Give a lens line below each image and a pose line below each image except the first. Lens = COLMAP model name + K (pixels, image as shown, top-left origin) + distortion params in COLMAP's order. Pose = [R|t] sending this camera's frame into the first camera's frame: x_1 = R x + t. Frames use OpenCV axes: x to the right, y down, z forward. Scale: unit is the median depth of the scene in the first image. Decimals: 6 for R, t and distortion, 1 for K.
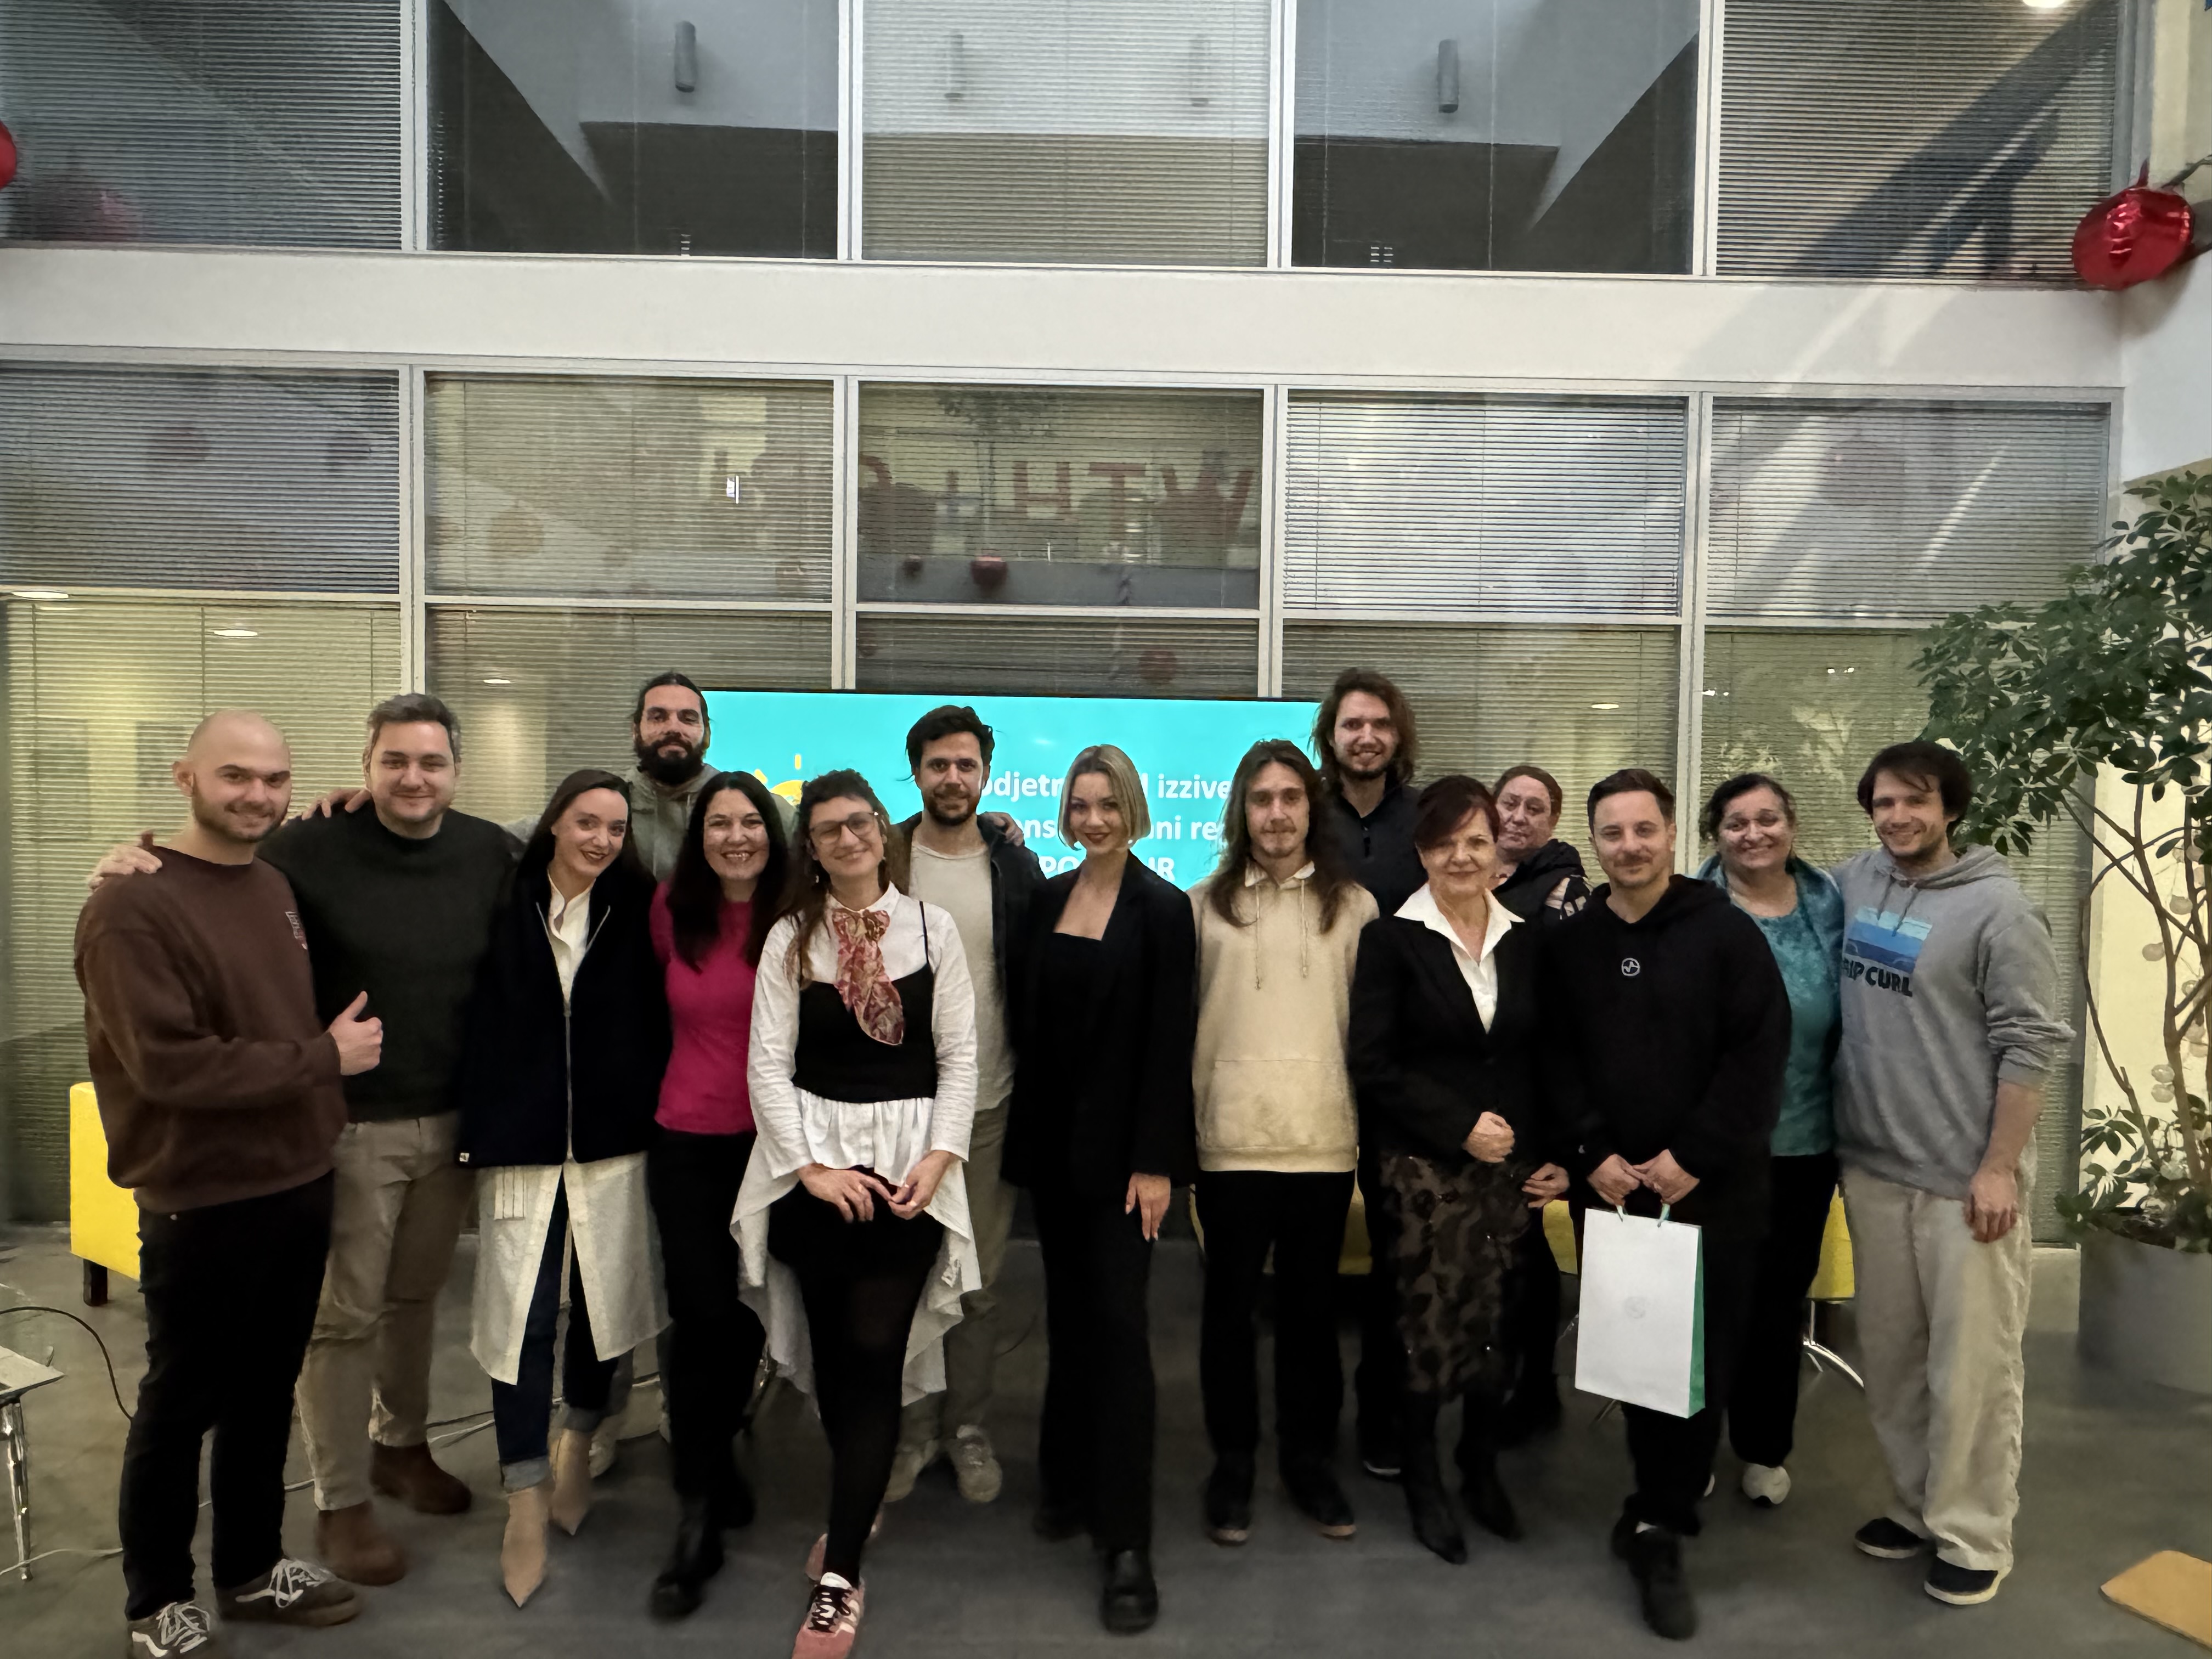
lens RADIAL K [[1430.5, 0, 1106.0], [0, 1430.5, 829.5], [0, 0, 1]] dist [0.002783, 0.002643]
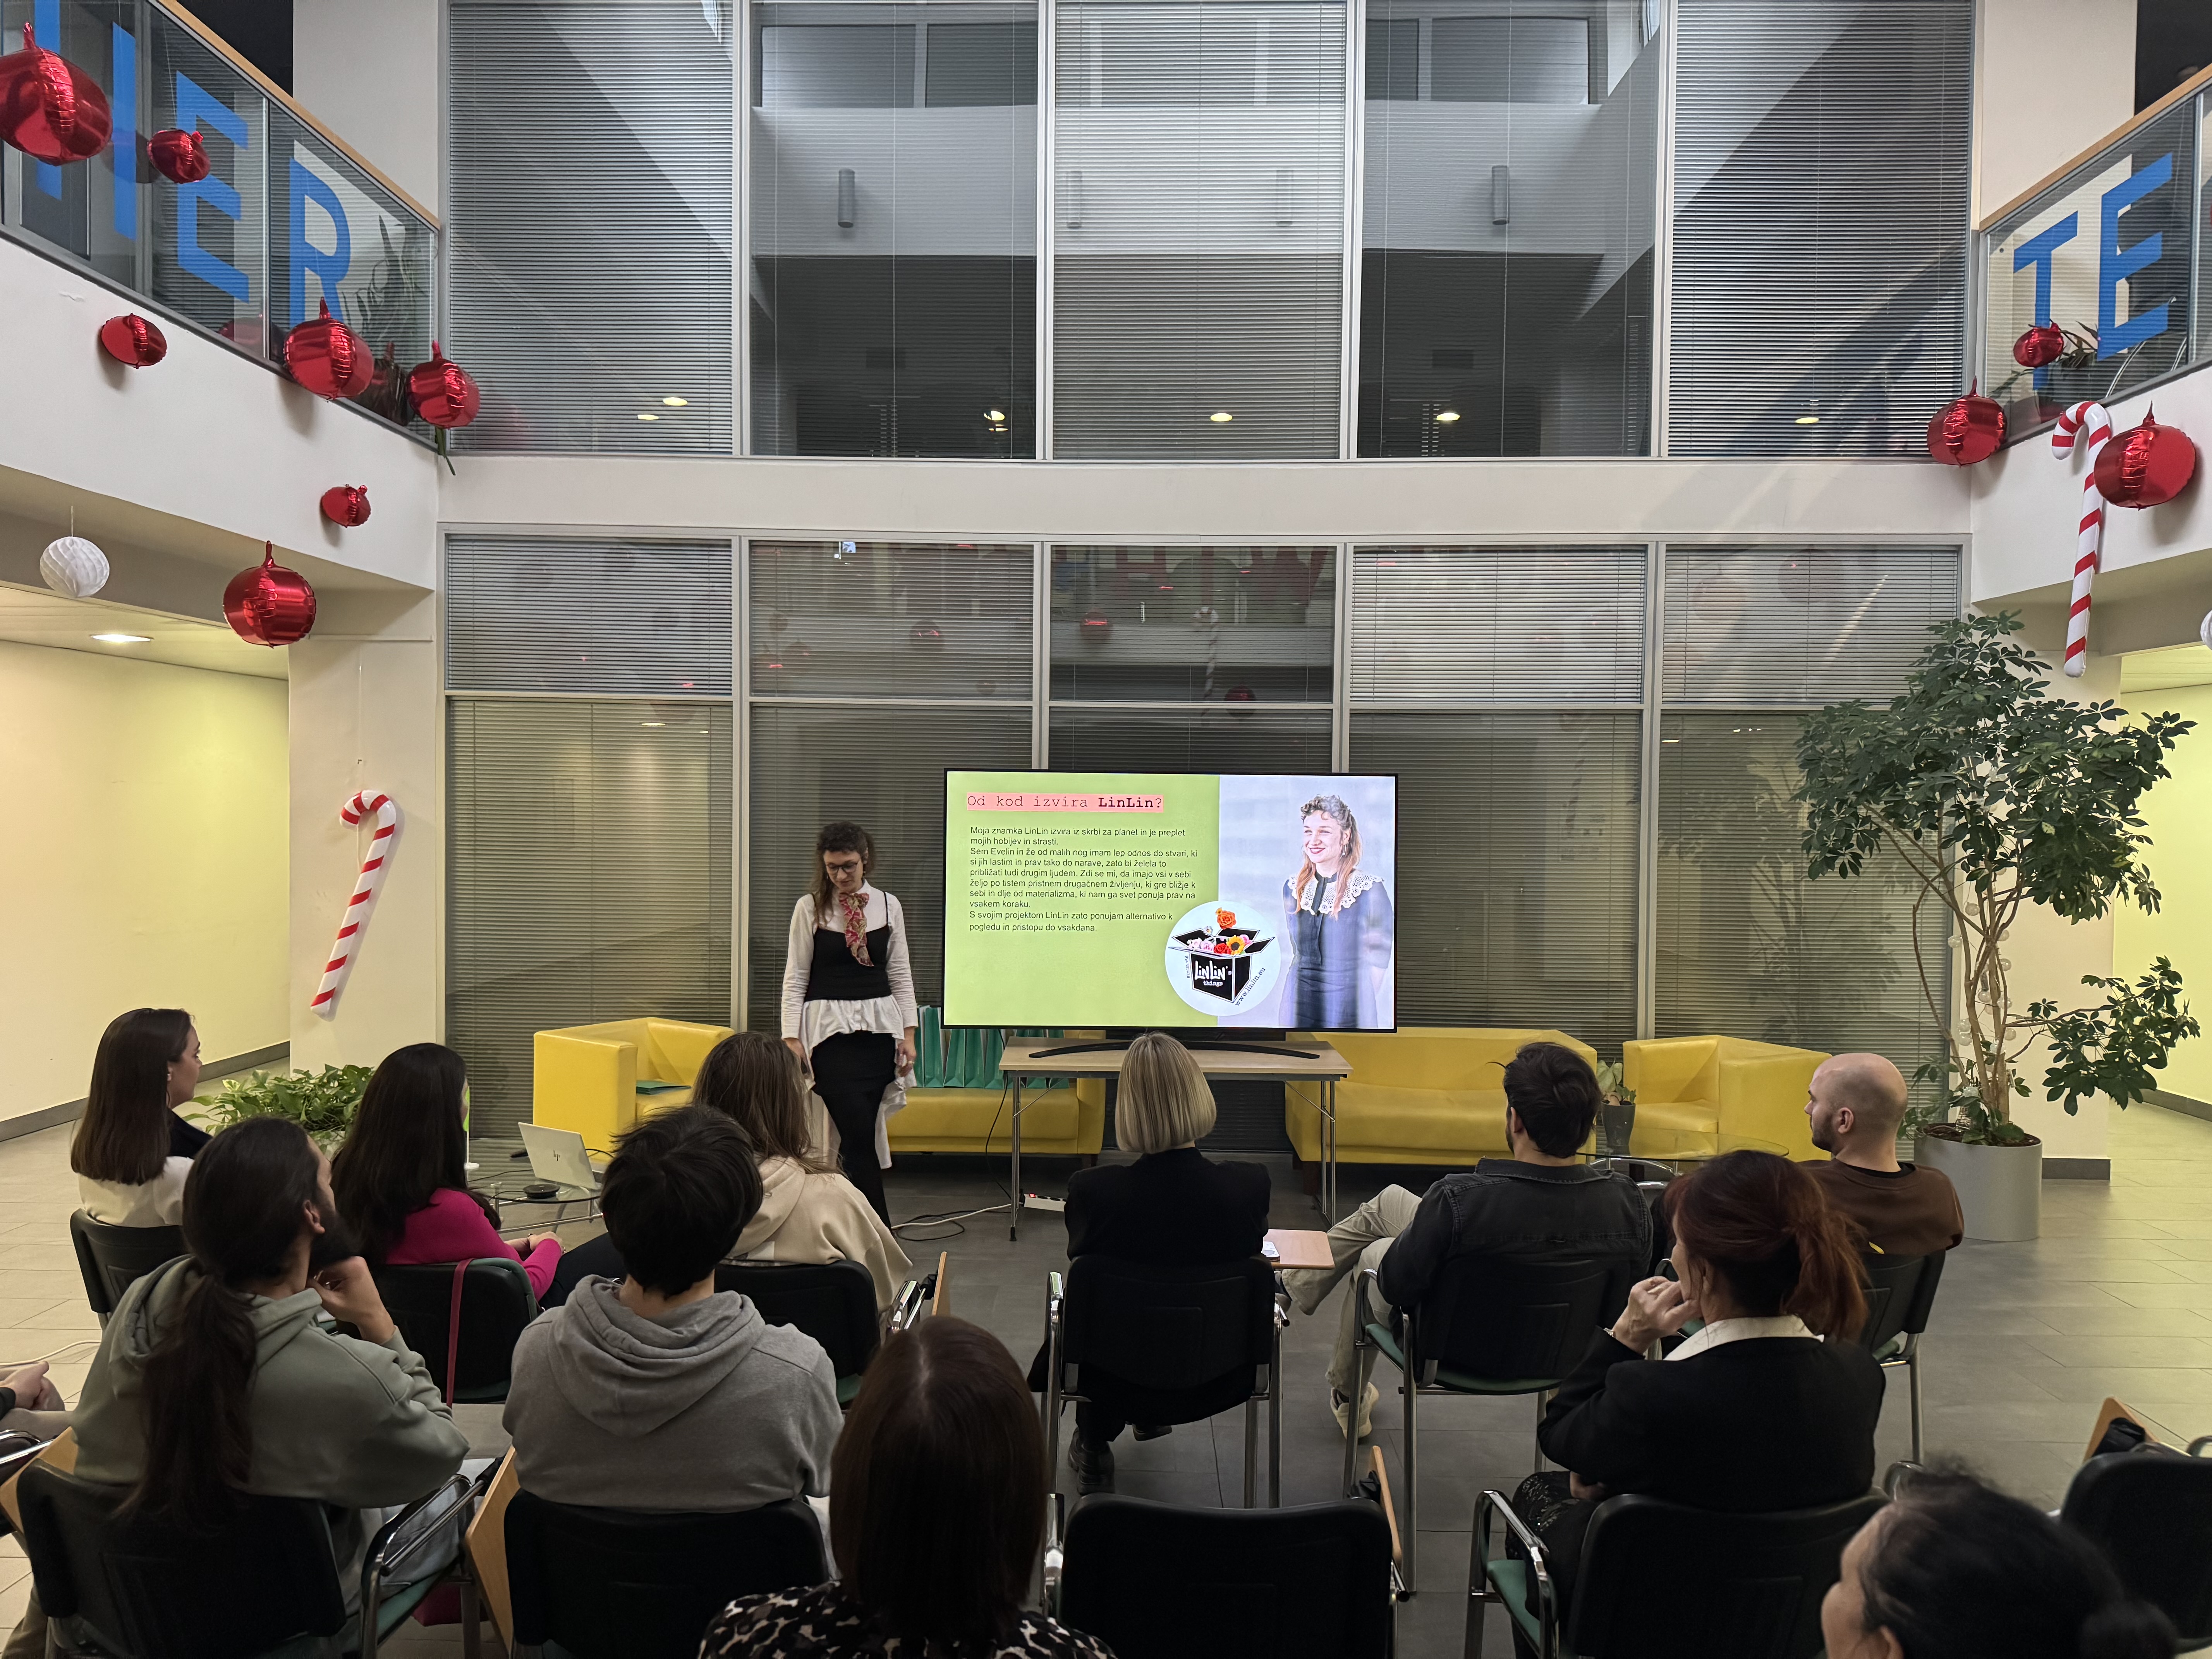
lens RADIAL K [[1568.8, 0, 1106.0], [0, 1568.8, 829.5], [0, 0, 1]] dist [0.136305, -0.207324]
pose [[0.999132, -0.005071, -0.041349, -0.052269], [0.004291, 0.999811, -0.018936, -0.000858], [0.041437, 0.018743, 0.998965, -0.551103]]
